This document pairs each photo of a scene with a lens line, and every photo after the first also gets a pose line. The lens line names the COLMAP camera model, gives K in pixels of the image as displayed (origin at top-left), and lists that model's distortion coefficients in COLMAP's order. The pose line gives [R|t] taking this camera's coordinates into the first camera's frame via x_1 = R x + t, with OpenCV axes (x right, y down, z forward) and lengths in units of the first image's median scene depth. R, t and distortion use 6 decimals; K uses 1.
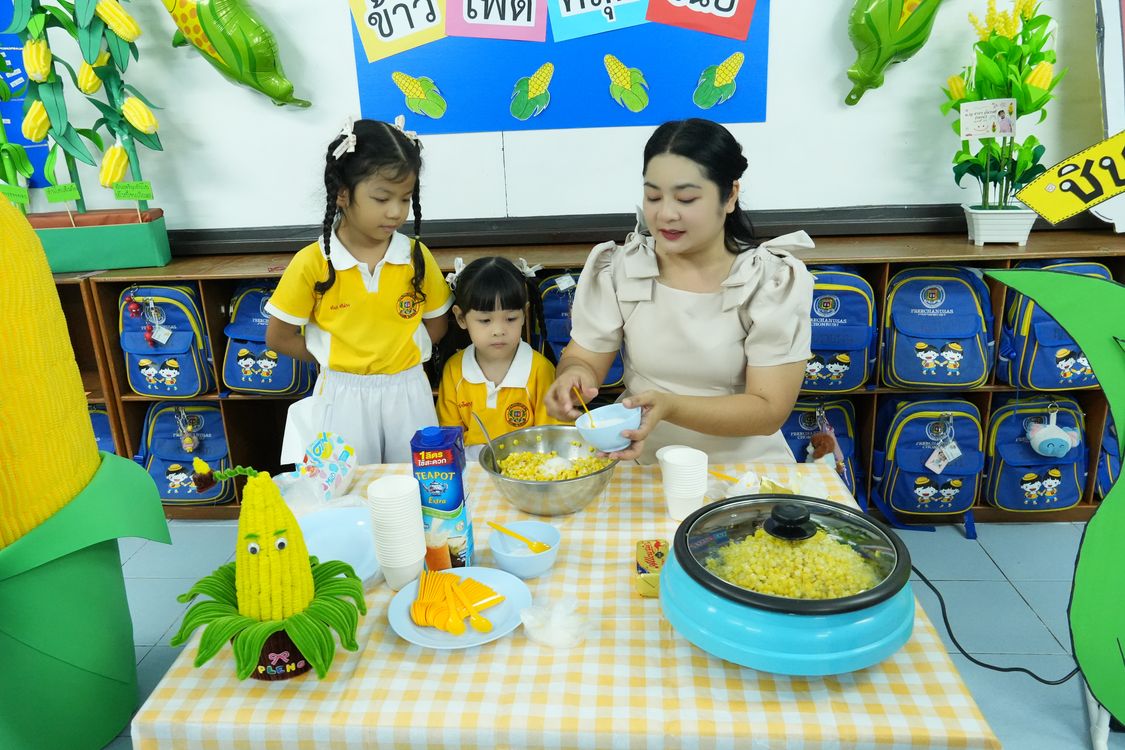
lens RADIAL K [[844.7, 0, 562.3], [0, 844.7, 376.7], [0, 0, 1]] dist [-0.040205, 0.050961]
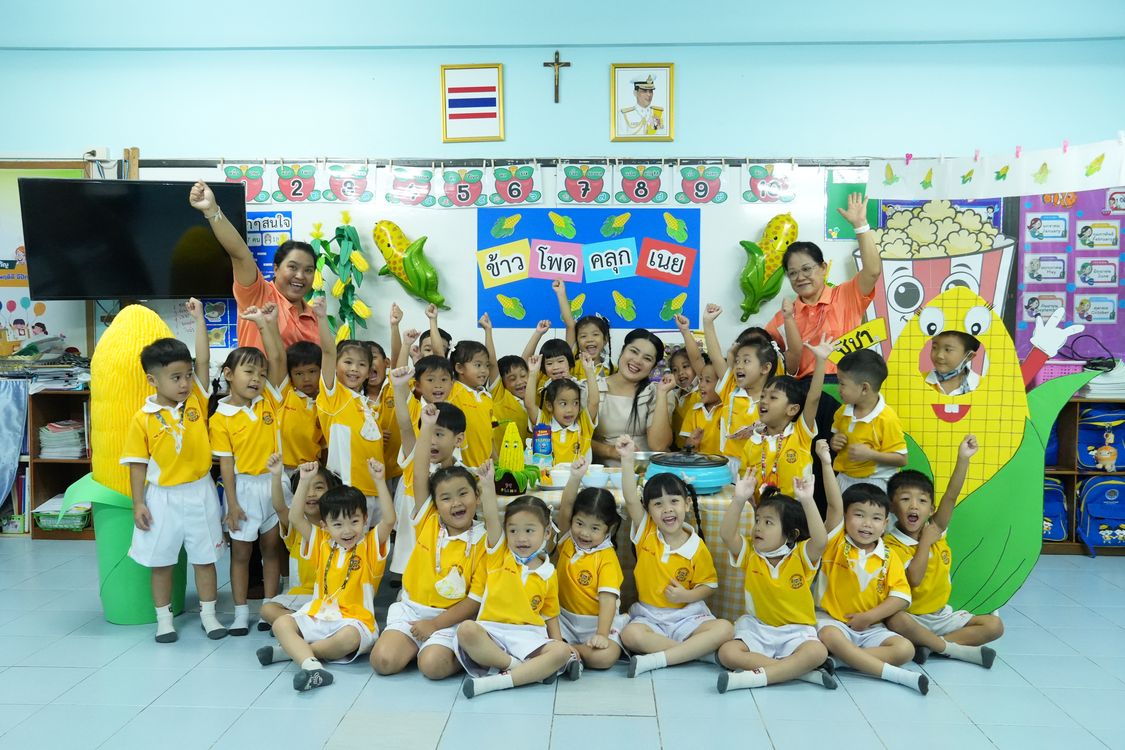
lens RADIAL K [[979.3, 0, 550.8], [0, 979.3, 367.9], [0, 0, 1]] dist [-0.015759, 0.045846]
pose [[0.998667, 0.042872, 0.028752, -0.146568], [-0.033909, 0.964799, -0.260792, 0.365098], [-0.038921, 0.259470, 0.964967, -1.081583]]
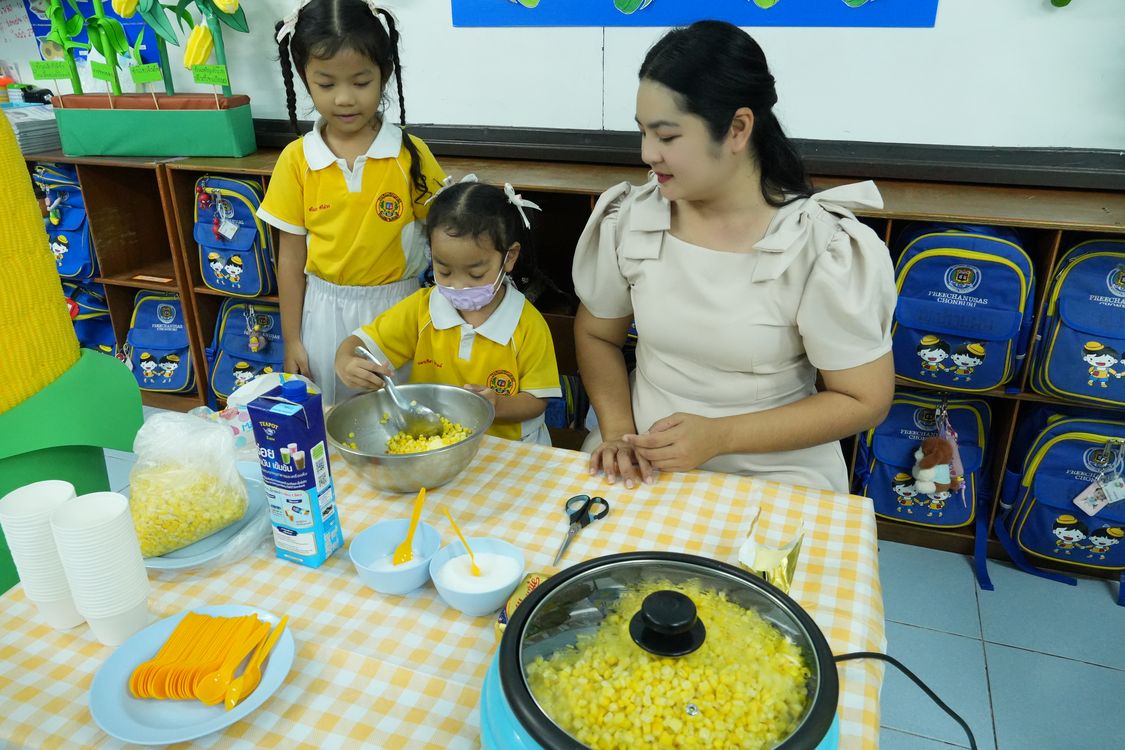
lens RADIAL K [[844.7, 0, 560.7], [0, 844.7, 372.9], [0, 0, 1]] dist [-0.040205, 0.050961]
pose [[0.960055, 0.139350, -0.242645, 0.150422], [-0.113430, 0.986542, 0.117764, -0.045233], [0.255789, -0.085537, 0.962941, 0.156069]]
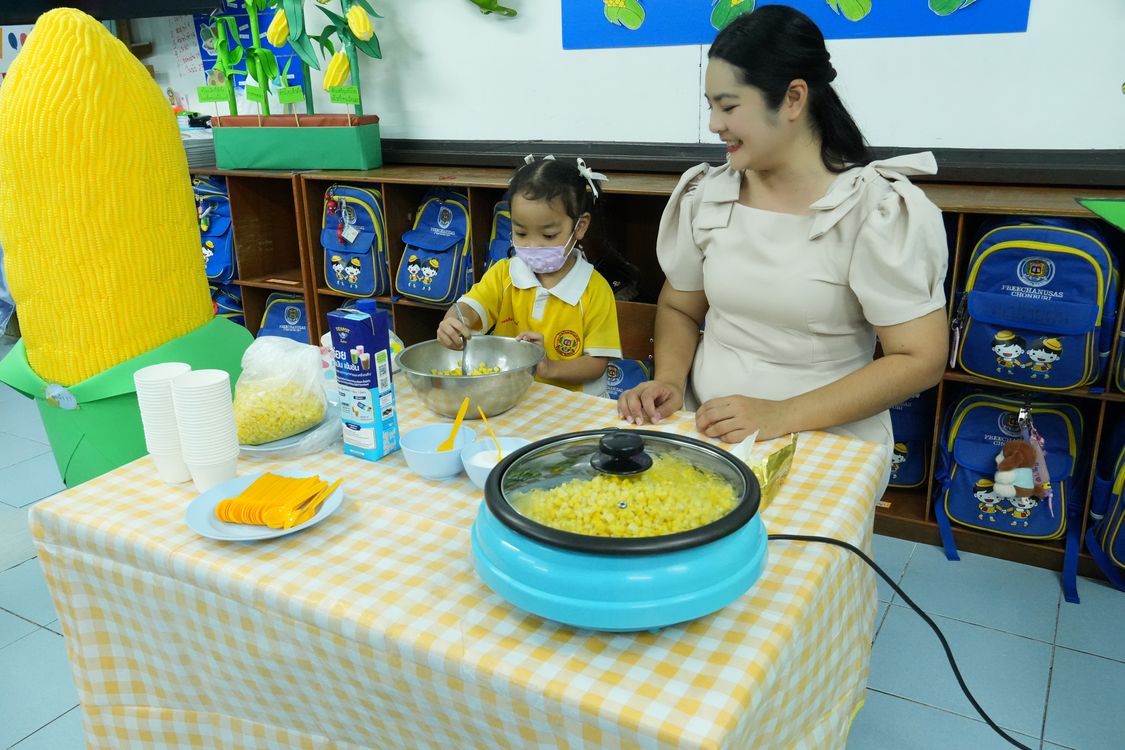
lens RADIAL K [[923.9, 0, 560.0], [0, 923.9, 374.9], [0, 0, 1]] dist [-0.014560, 0.040770]
pose [[0.895987, 0.156103, -0.415740, 0.271579], [-0.147993, 0.987626, 0.051888, 0.026191], [0.418696, 0.015036, 0.908002, 0.063932]]
